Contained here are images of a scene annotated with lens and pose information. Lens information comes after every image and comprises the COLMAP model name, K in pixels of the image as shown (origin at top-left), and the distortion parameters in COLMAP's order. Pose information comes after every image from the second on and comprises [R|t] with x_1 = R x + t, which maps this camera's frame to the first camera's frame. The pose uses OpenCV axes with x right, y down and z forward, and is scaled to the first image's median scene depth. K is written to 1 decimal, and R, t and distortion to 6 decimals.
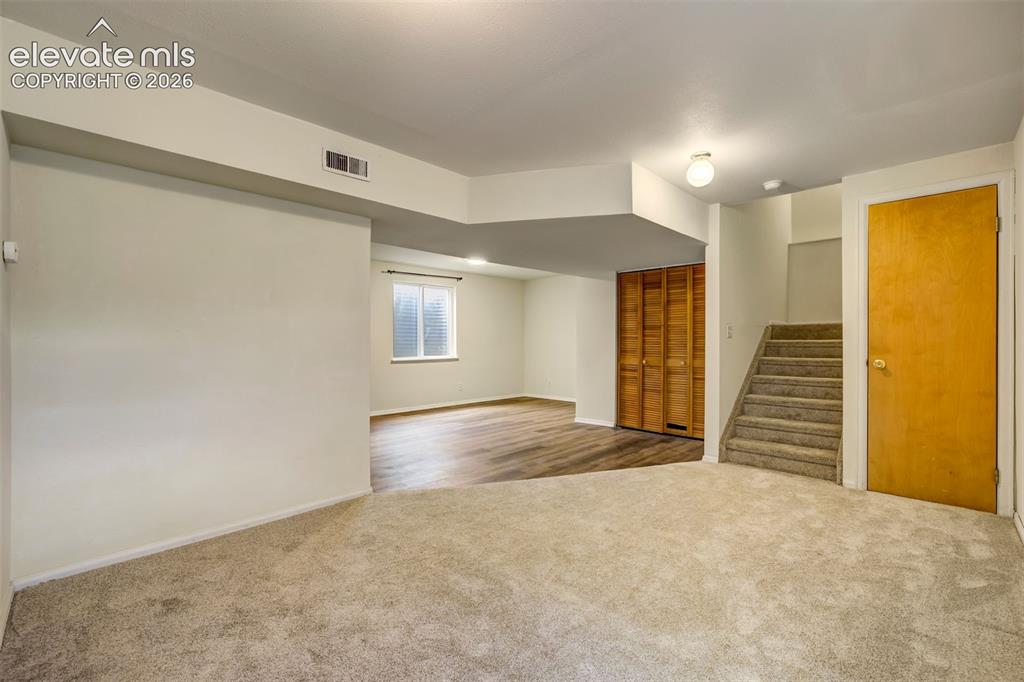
lens RADIAL K [[437.4, 0, 519.0], [0, 437.4, 340.4], [0, 0, 1]] dist [-0.024028, 0.007827]
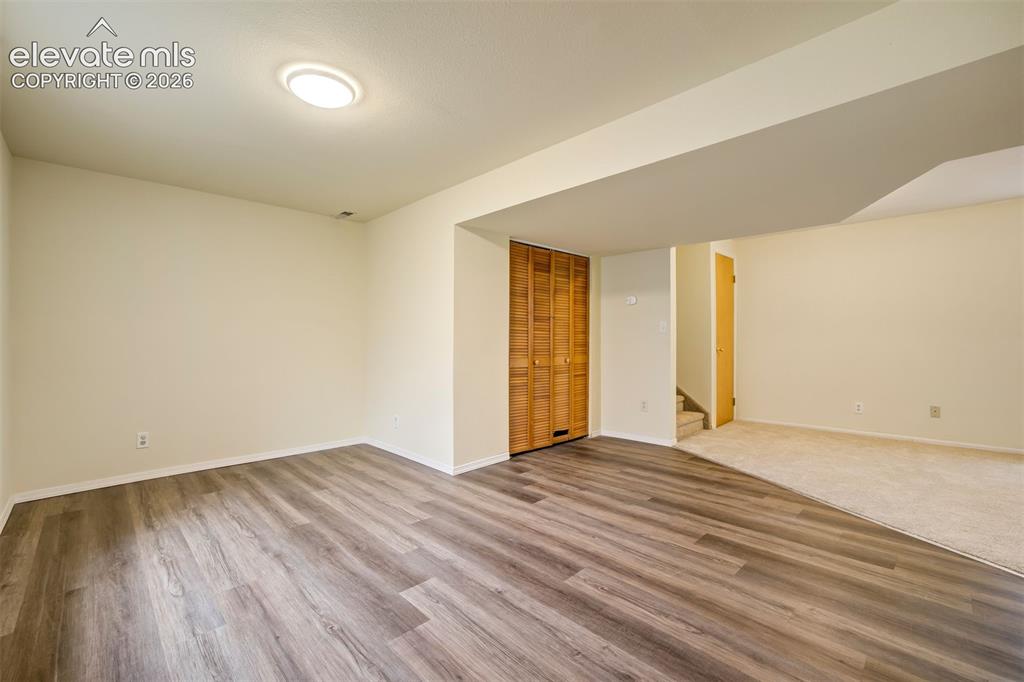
lens RADIAL K [[437.4, 0, 513.4], [0, 437.4, 339.8], [0, 0, 1]] dist [-0.024028, 0.007827]
pose [[0.019979, 0.002792, 0.999796, -0.503619], [0.007638, 0.999966, -0.002946, 0.010694], [-0.999771, 0.007696, 0.019957, 1.027001]]
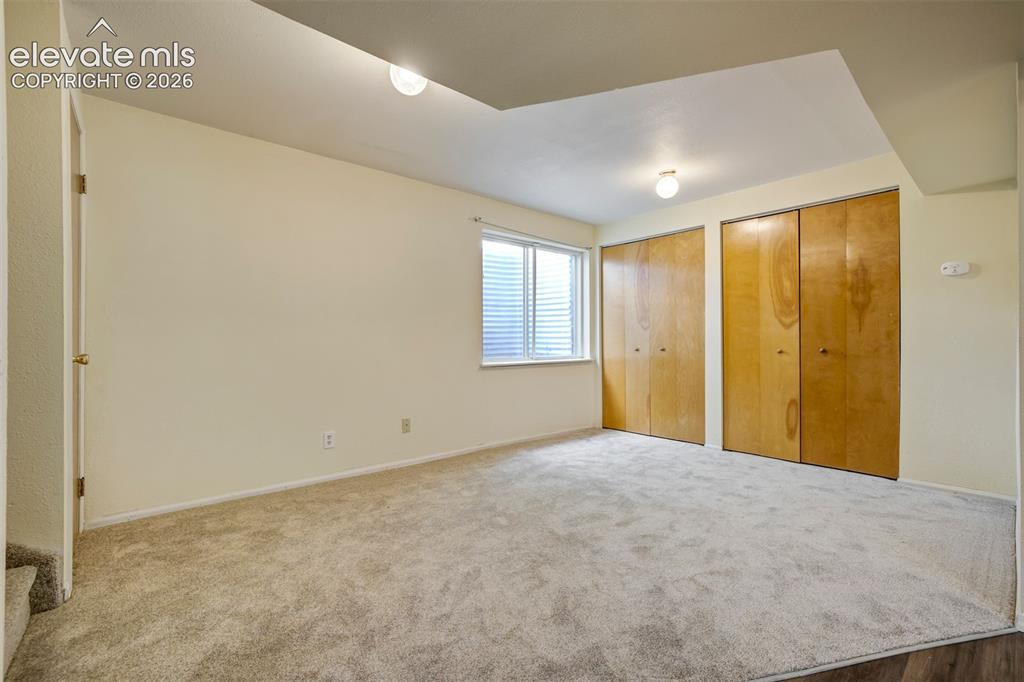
lens RADIAL K [[437.4, 0, 513.0], [0, 437.4, 337.6], [0, 0, 1]] dist [-0.024028, 0.007827]
pose [[-0.995974, 0.004395, 0.089535, 0.107578], [0.004308, 0.999990, -0.001171, 0.017967], [-0.089539, -0.000781, -0.995983, 0.894550]]
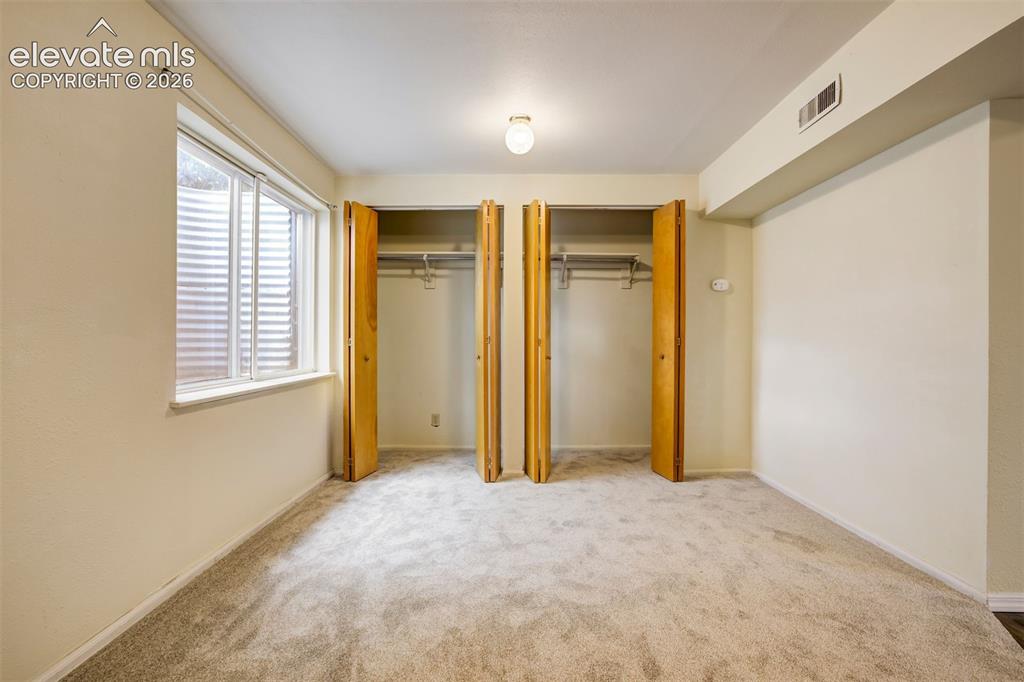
lens RADIAL K [[437.4, 0, 508.7], [0, 437.4, 339.2], [0, 0, 1]] dist [-0.024028, 0.007827]
pose [[-0.725691, -0.001547, -0.688019, 0.272435], [-0.002119, 0.999998, -0.000014, 0.014434], [0.688018, 0.001448, -0.725692, 0.568119]]
